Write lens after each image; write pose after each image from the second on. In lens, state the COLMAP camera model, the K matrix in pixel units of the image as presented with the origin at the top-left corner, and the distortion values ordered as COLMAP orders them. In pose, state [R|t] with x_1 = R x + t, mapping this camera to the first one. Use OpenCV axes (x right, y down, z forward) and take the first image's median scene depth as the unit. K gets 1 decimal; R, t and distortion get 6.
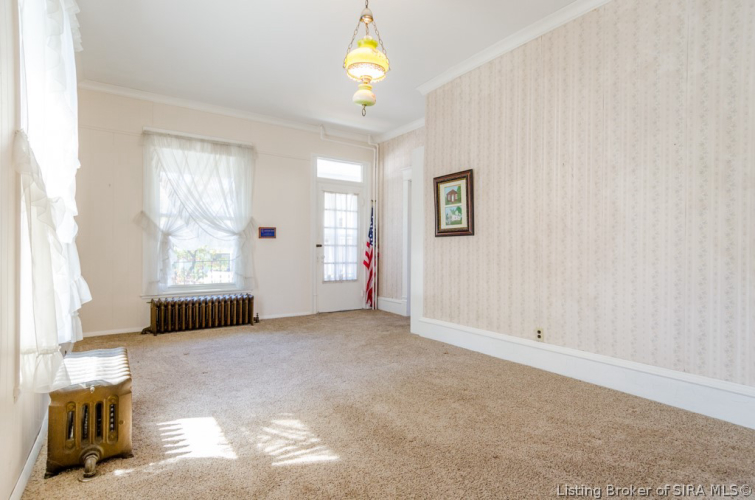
lens RADIAL K [[392.7, 0, 369.4], [0, 392.7, 246.0], [0, 0, 1]] dist [0.002025, 0.000376]
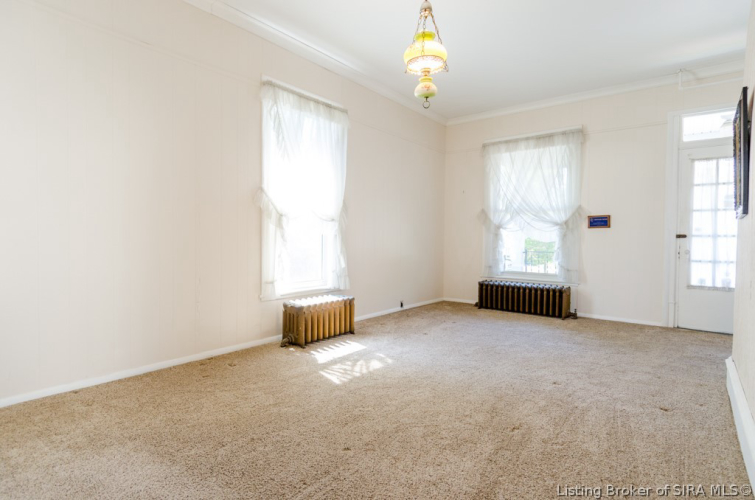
lens RADIAL K [[392.7, 0, 369.4], [0, 392.7, 246.0], [0, 0, 1]] dist [0.002025, 0.000376]
pose [[0.297722, 0.008417, -0.954616, 0.463567], [-0.009997, 0.999934, 0.005698, 0.022304], [0.954600, 0.007847, 0.297786, 0.265795]]
